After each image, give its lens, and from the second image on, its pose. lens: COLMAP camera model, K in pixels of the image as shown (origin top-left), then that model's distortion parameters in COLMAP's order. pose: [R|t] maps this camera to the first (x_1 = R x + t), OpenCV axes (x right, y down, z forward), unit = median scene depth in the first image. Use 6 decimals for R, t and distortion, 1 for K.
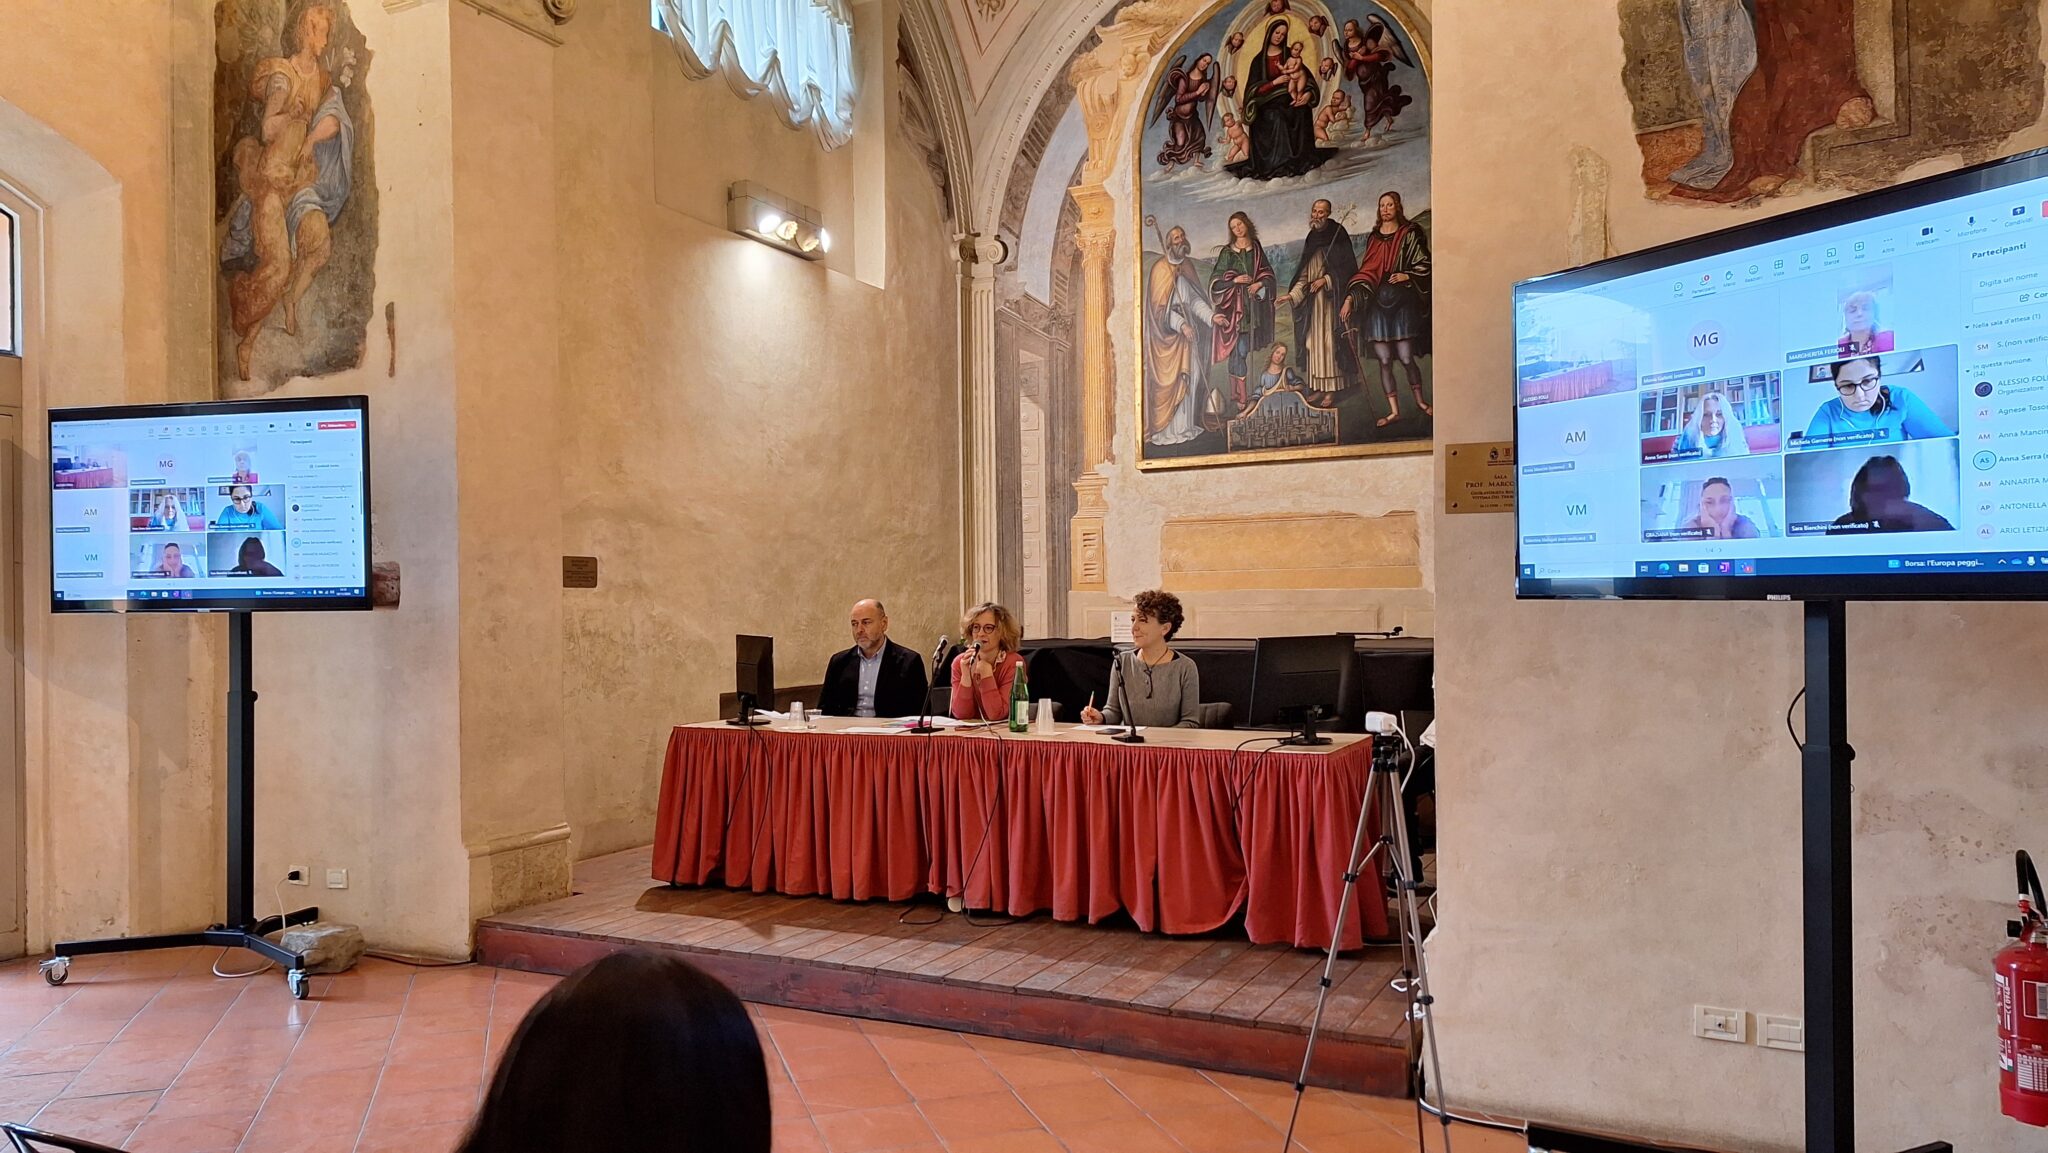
lens RADIAL K [[1402.9, 0, 1024.0], [0, 1402.9, 576.5], [0, 0, 1]] dist [0.108771, -0.137337]
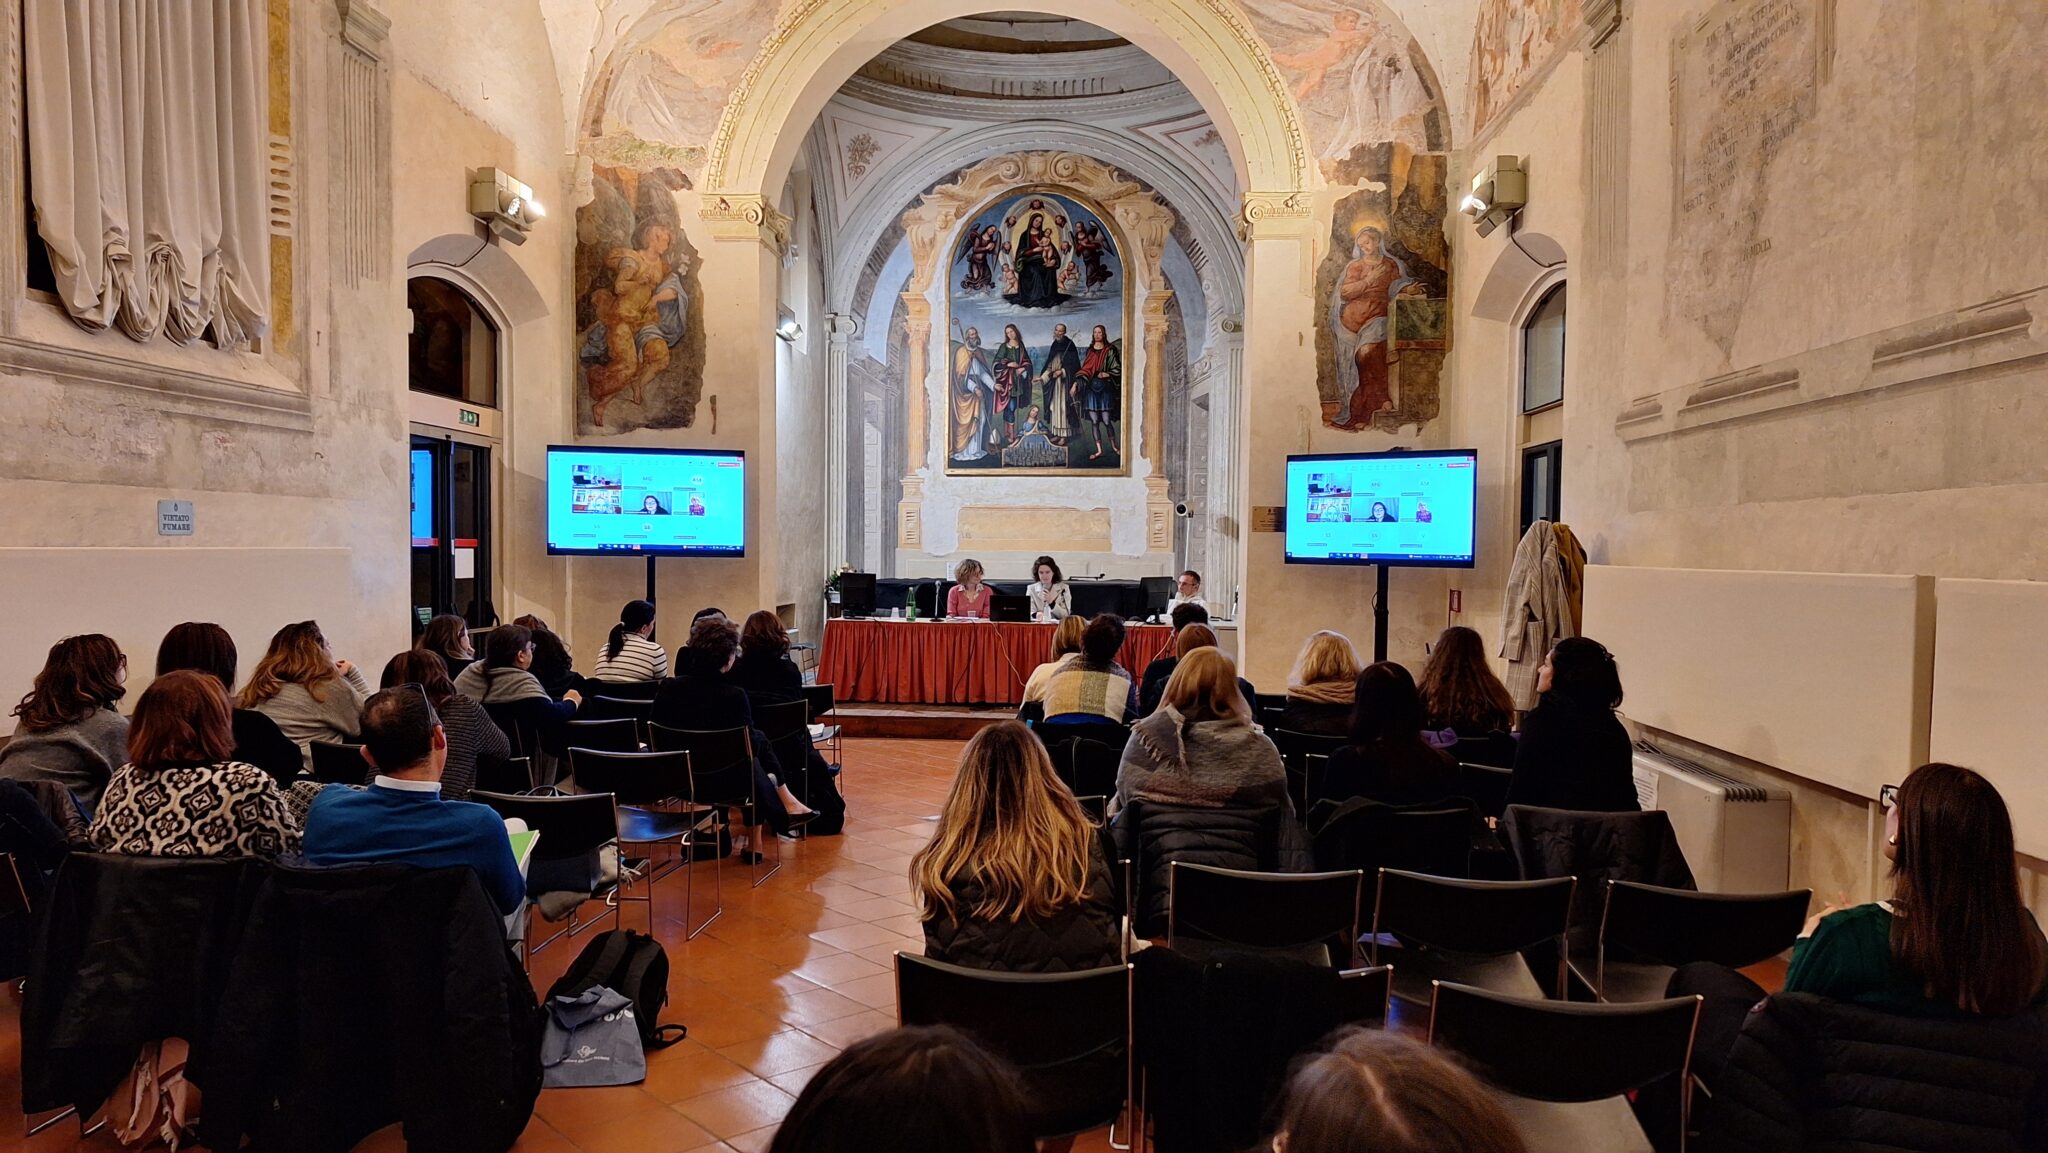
lens RADIAL K [[1402.9, 0, 1024.0], [0, 1402.9, 576.5], [0, 0, 1]] dist [0.108771, -0.137337]
pose [[0.918634, 0.014249, 0.394853, -0.494664], [-0.029576, 0.999026, 0.032759, -0.014806], [-0.394002, -0.041772, 0.918160, -0.554128]]
